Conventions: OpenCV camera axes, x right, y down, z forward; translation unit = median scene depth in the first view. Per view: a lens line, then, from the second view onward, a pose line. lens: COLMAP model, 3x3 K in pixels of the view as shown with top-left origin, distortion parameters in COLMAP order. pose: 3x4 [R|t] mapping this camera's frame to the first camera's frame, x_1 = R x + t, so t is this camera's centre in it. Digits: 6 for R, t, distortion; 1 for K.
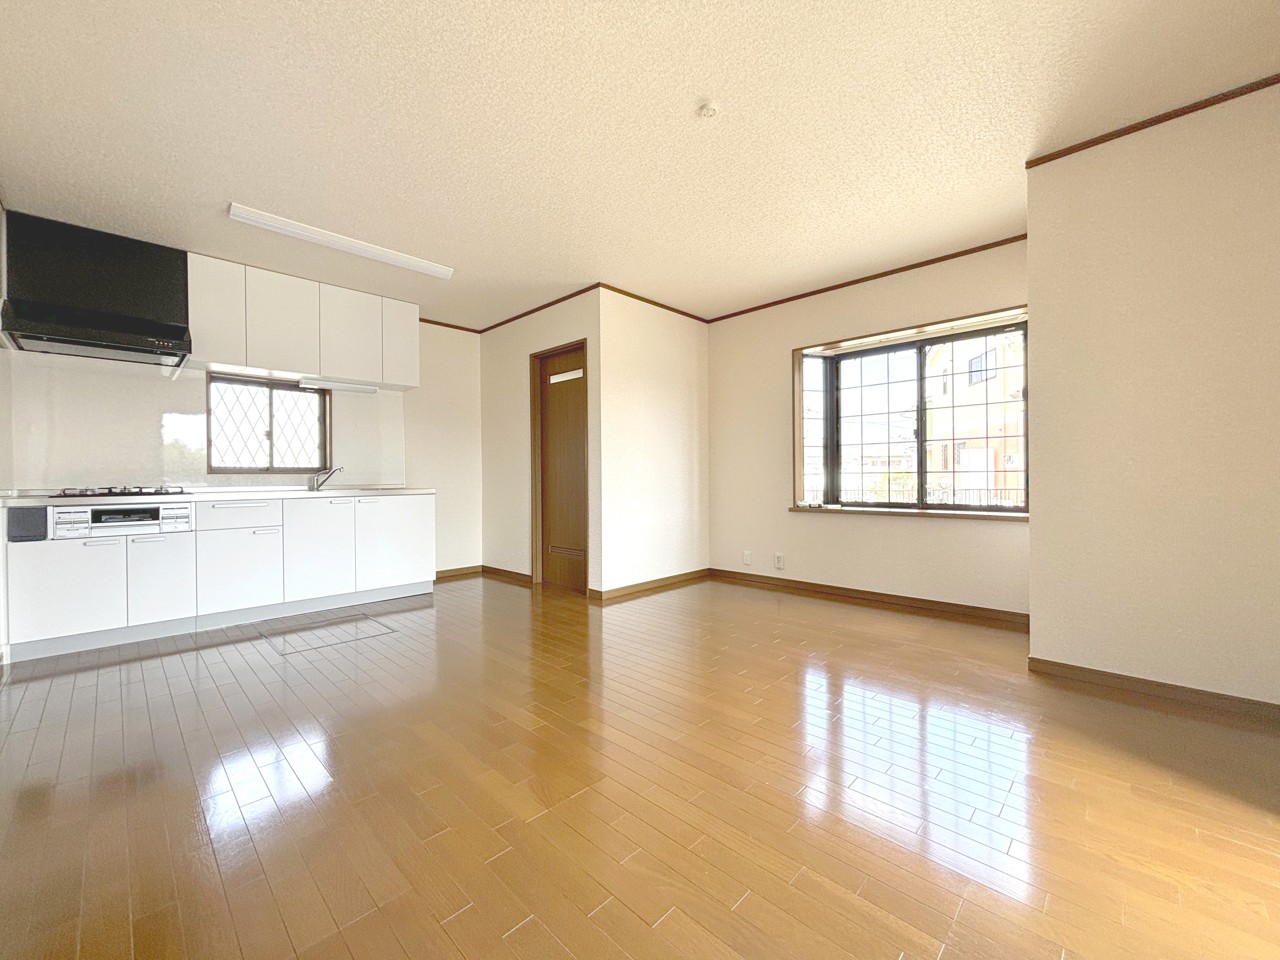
lens RADIAL K [[513.1, 0, 640.0], [0, 513.1, 480.0], [0, 0, 1]] dist [-0.000059, -0.000101]
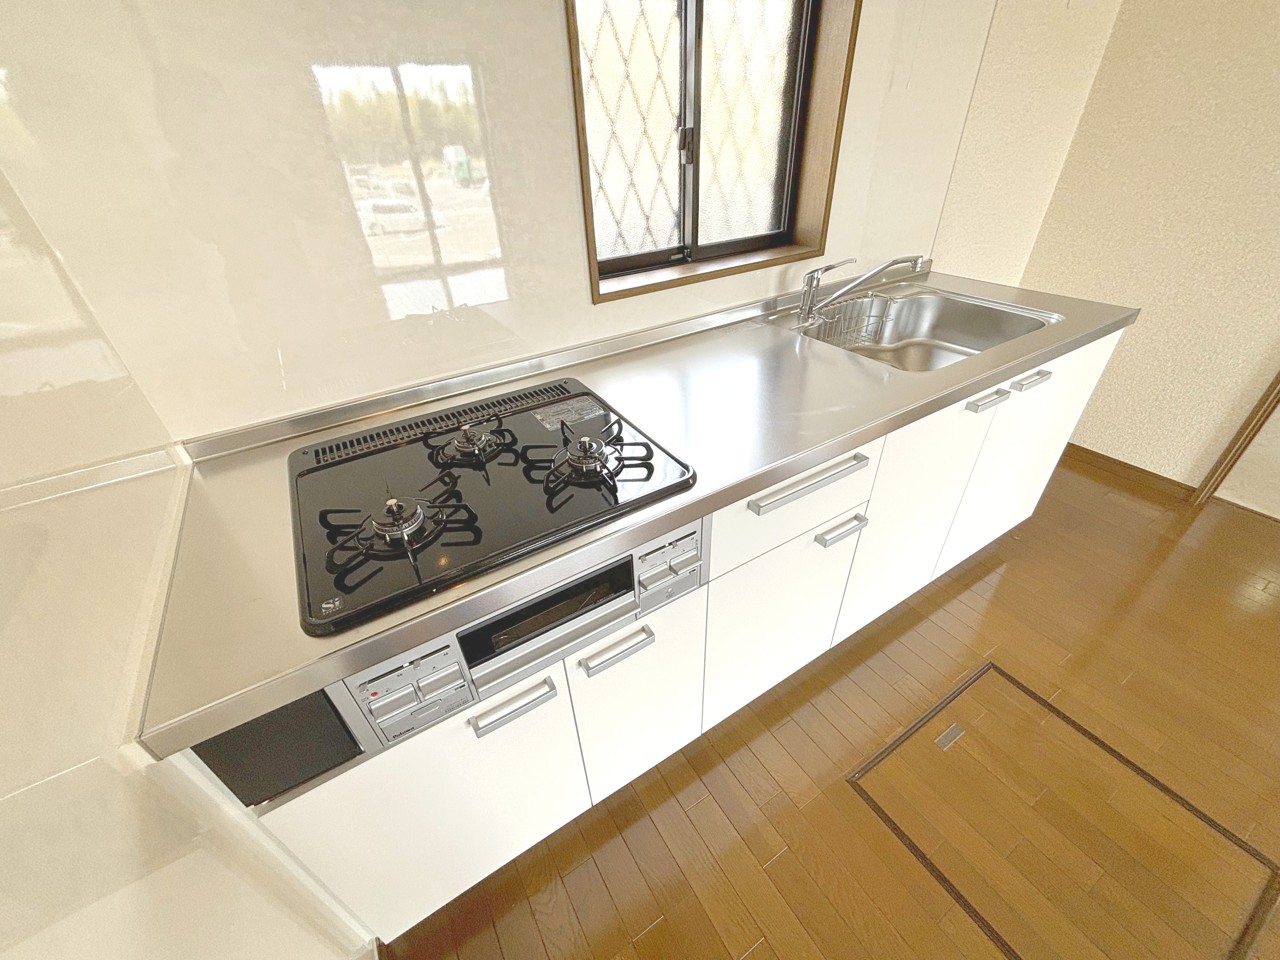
lens RADIAL K [[513.1, 0, 640.0], [0, 513.1, 480.0], [0, 0, 1]] dist [-0.000059, -0.000101]
pose [[0.968027, 0.115252, -0.222803, -0.882892], [0.031020, 0.826386, 0.562250, -0.128501], [0.248922, -0.551184, 0.796388, 0.815885]]
